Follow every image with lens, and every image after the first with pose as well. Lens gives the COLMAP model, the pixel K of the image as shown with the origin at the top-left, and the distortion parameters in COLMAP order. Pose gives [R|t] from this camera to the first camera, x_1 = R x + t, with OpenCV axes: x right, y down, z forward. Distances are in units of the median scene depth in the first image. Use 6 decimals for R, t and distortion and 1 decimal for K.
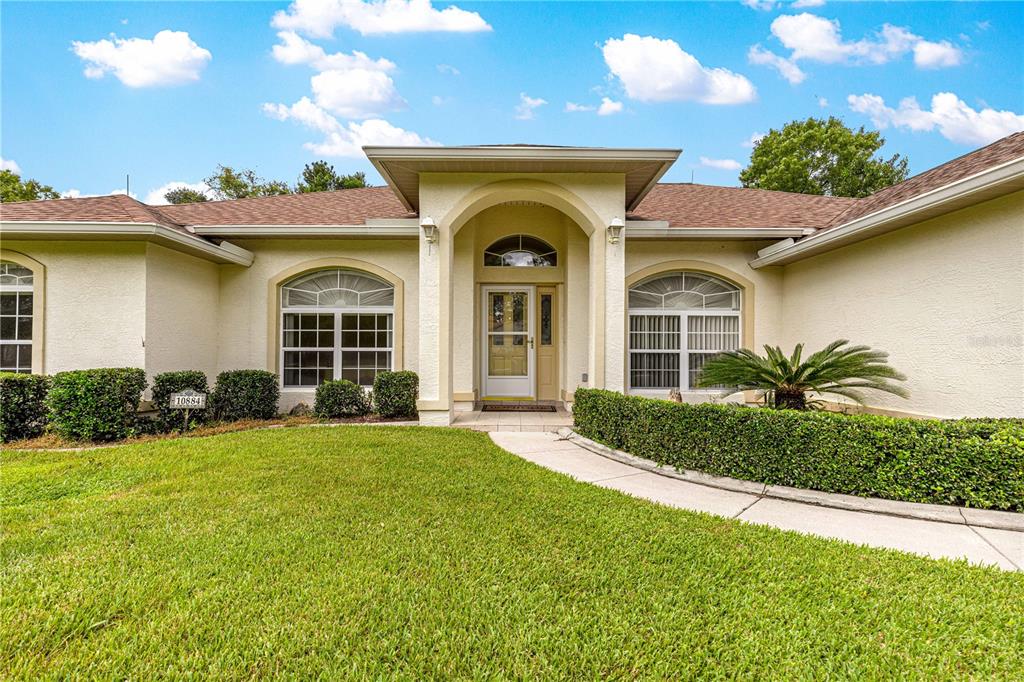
lens RADIAL K [[458.7, 0, 513.5], [0, 458.7, 350.1], [0, 0, 1]] dist [0.008033, 0.000214]
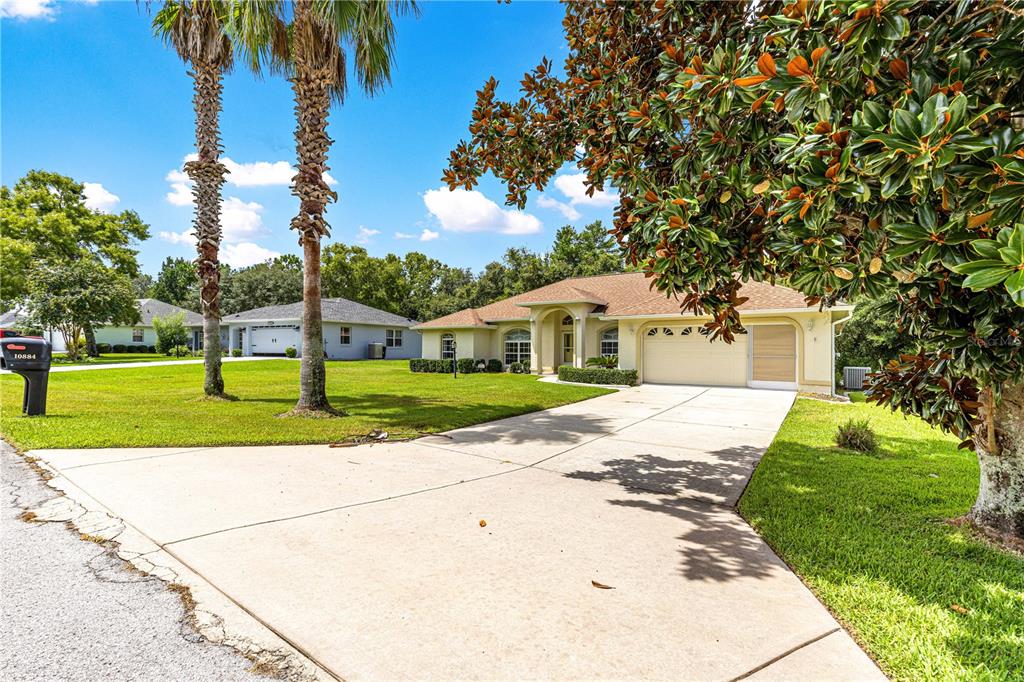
lens RADIAL K [[451.0, 0, 515.1], [0, 451.0, 348.1], [0, 0, 1]] dist [0.007440, -0.000620]
pose [[0.826686, -0.003009, -0.562655, 1.429559], [0.005814, 0.999978, 0.003196, -0.049769], [0.562633, -0.005913, 0.826686, -1.707229]]
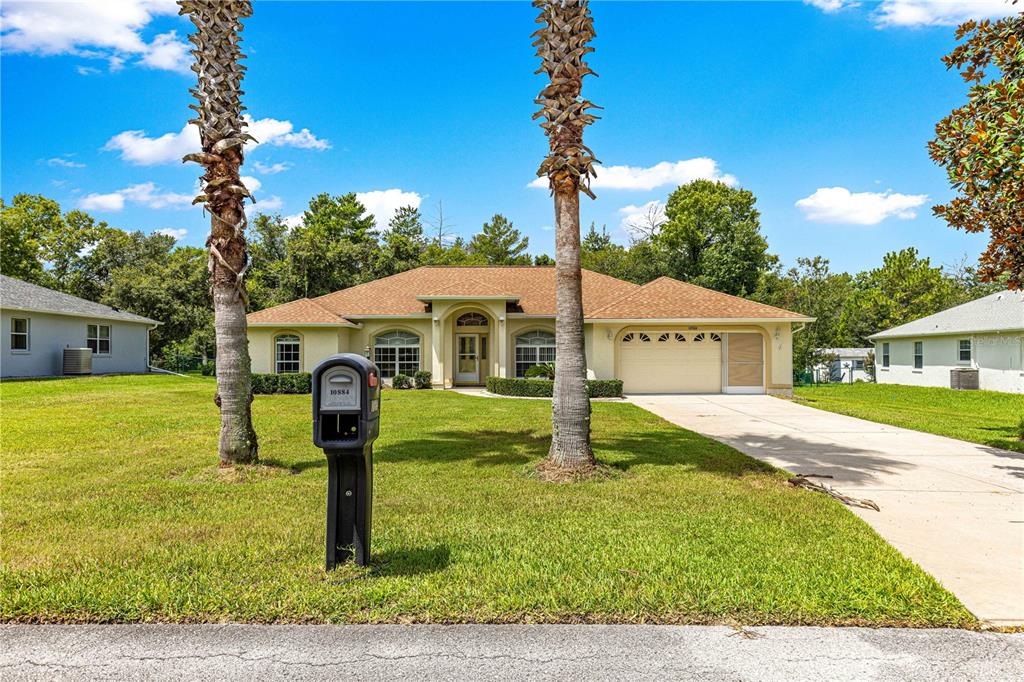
lens RADIAL K [[542.8, 0, 512.0], [0, 542.8, 341.0], [0, 0, 1]] dist [-0.008552, -0.000609]
pose [[0.999896, -0.006885, 0.012697, 0.197986], [0.007039, 0.999901, -0.012177, -0.076319], [-0.012612, 0.012265, 0.999845, -1.926754]]
